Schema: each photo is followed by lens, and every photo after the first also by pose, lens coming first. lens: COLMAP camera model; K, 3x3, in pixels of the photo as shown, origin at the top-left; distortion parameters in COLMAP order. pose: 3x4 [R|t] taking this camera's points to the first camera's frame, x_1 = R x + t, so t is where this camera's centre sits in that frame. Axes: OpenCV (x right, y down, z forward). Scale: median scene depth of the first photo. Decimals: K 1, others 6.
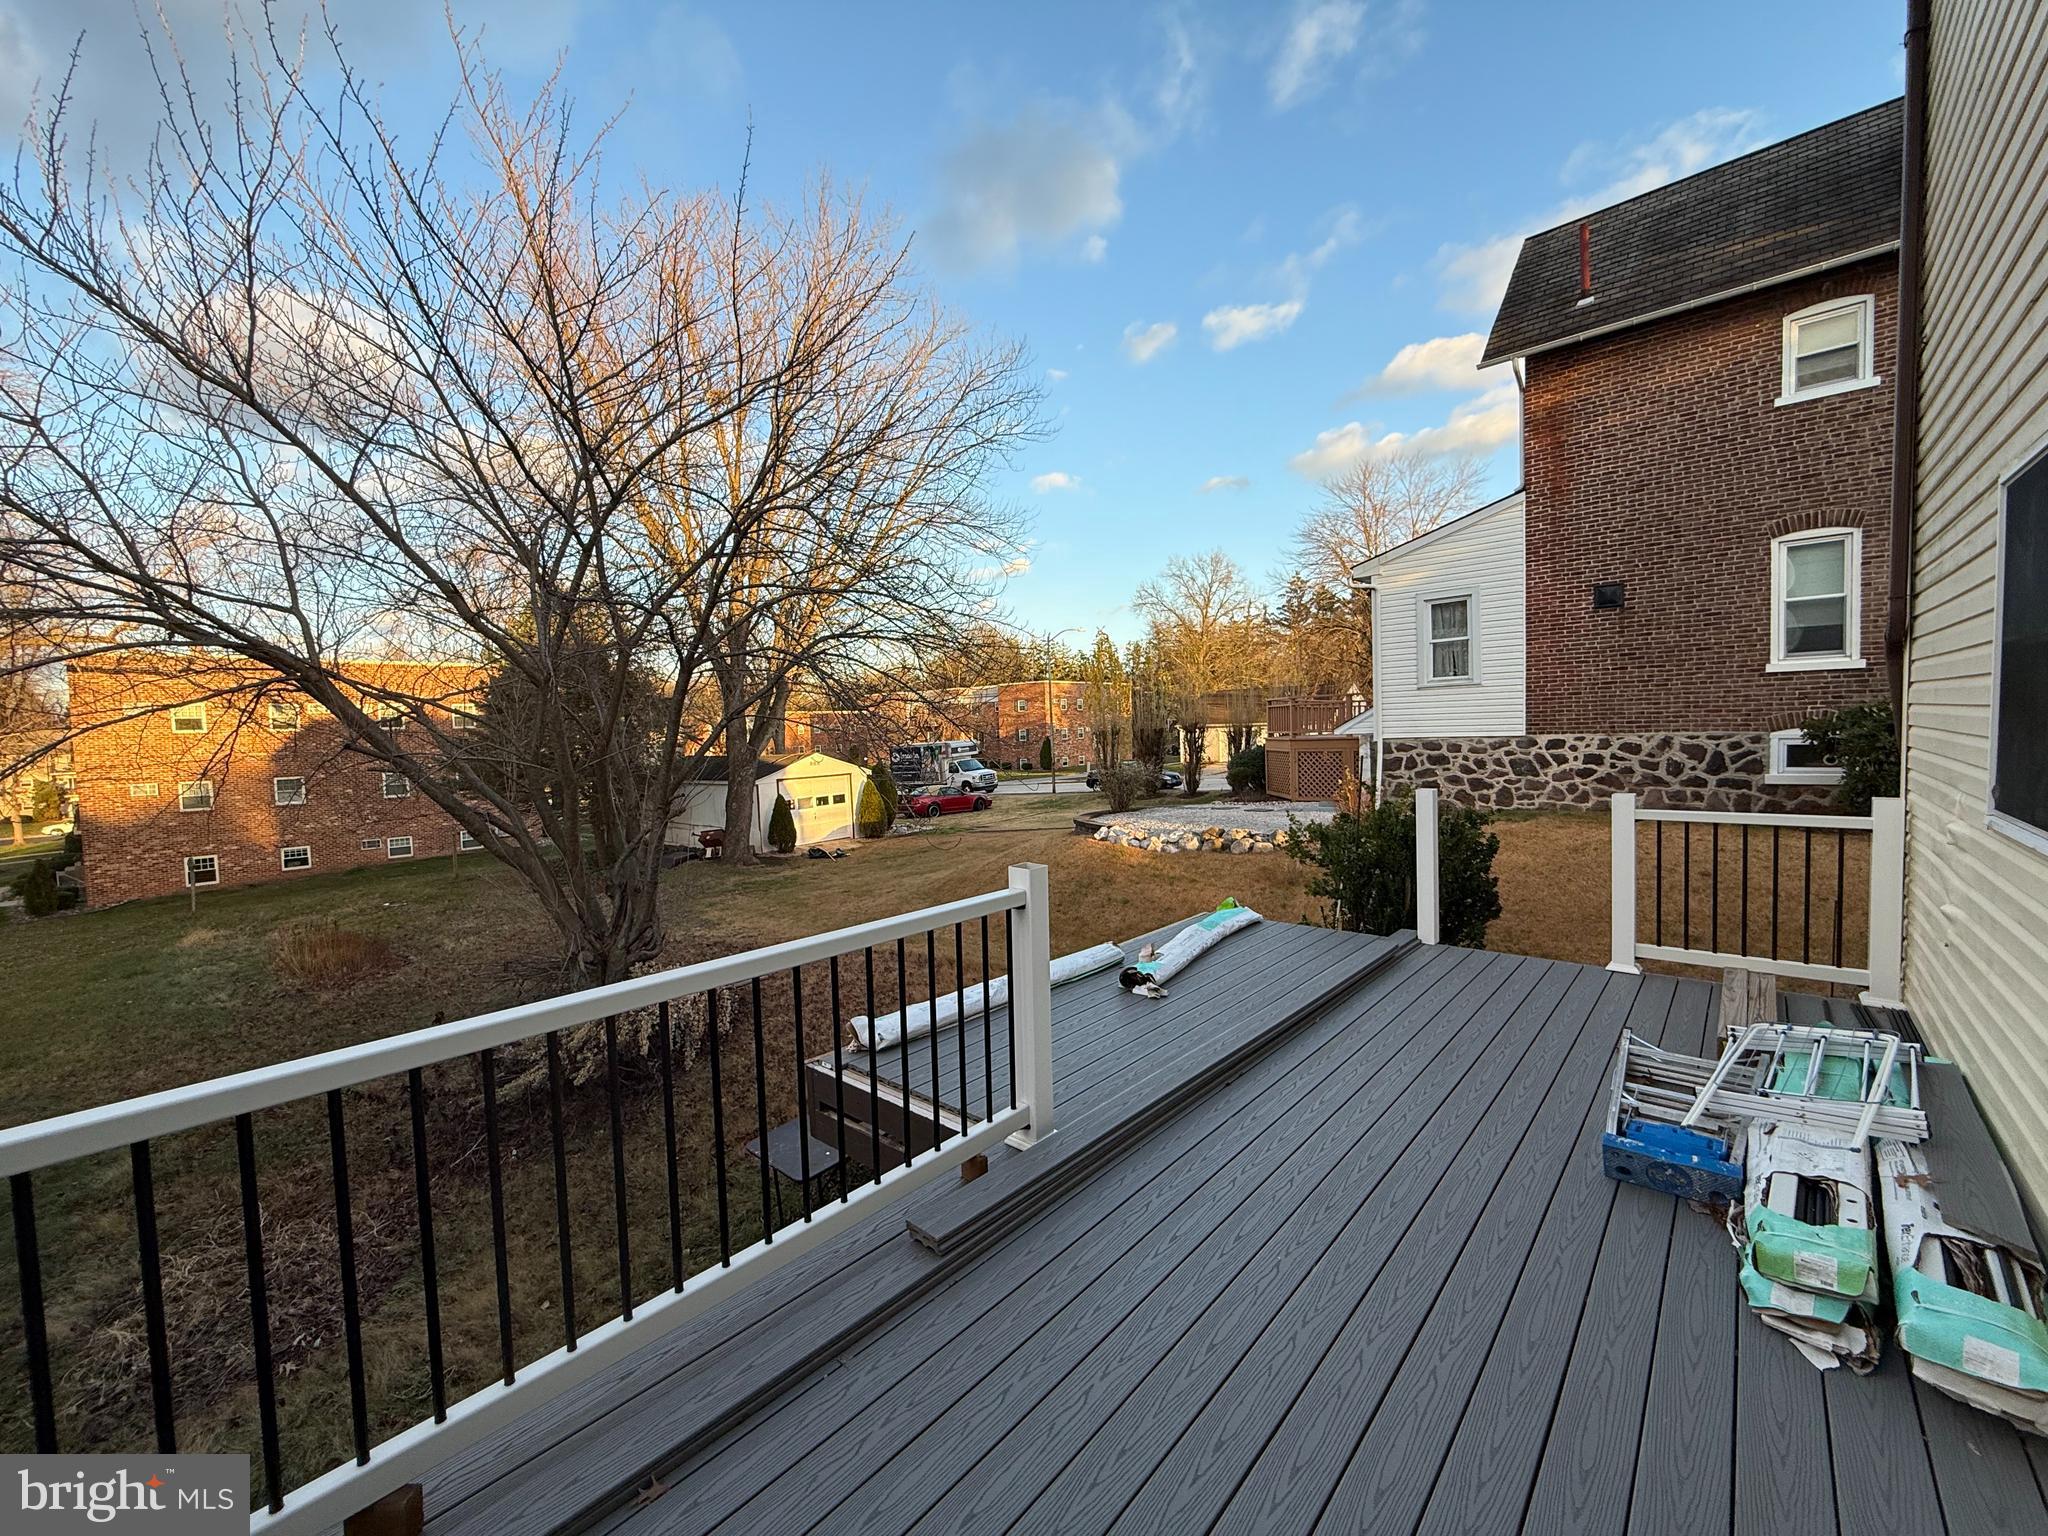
lens RADIAL K [[814.3, 0, 1016.0], [0, 814.3, 766.8], [0, 0, 1]] dist [0.000858, -0.000910]
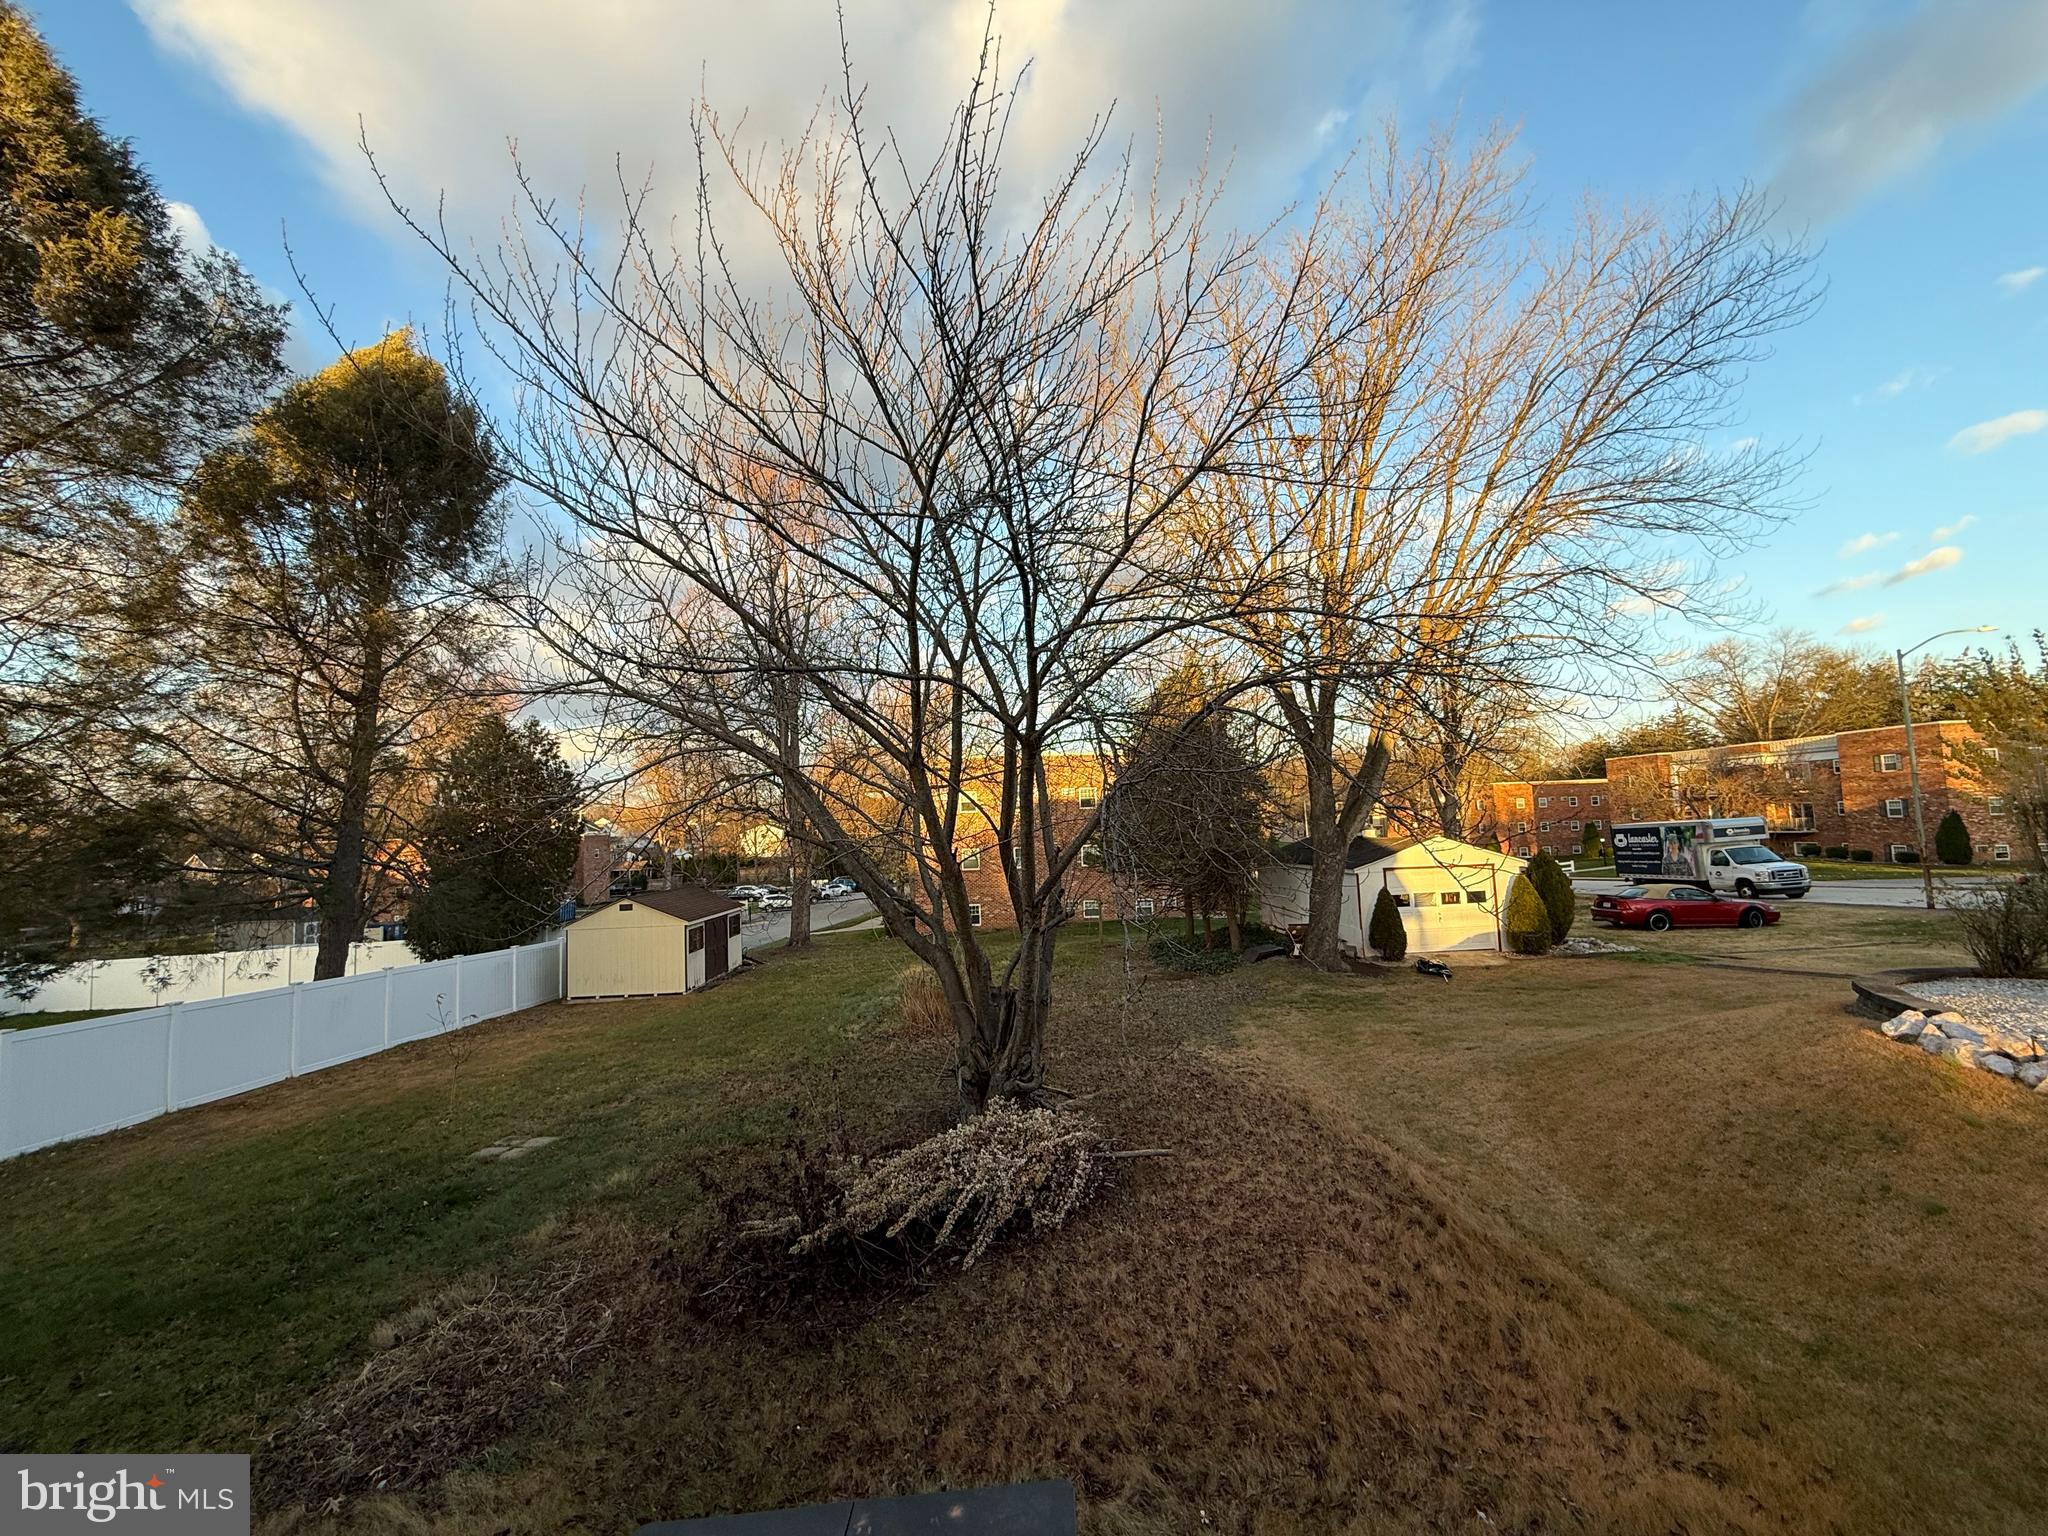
lens RADIAL K [[814.3, 0, 1016.0], [0, 814.3, 766.8], [0, 0, 1]] dist [0.000858, -0.000910]
pose [[0.669911, -0.045354, -0.741055, 0.066075], [-0.023002, 0.996385, -0.081774, -0.009770], [0.742085, 0.071827, 0.666446, 0.162079]]
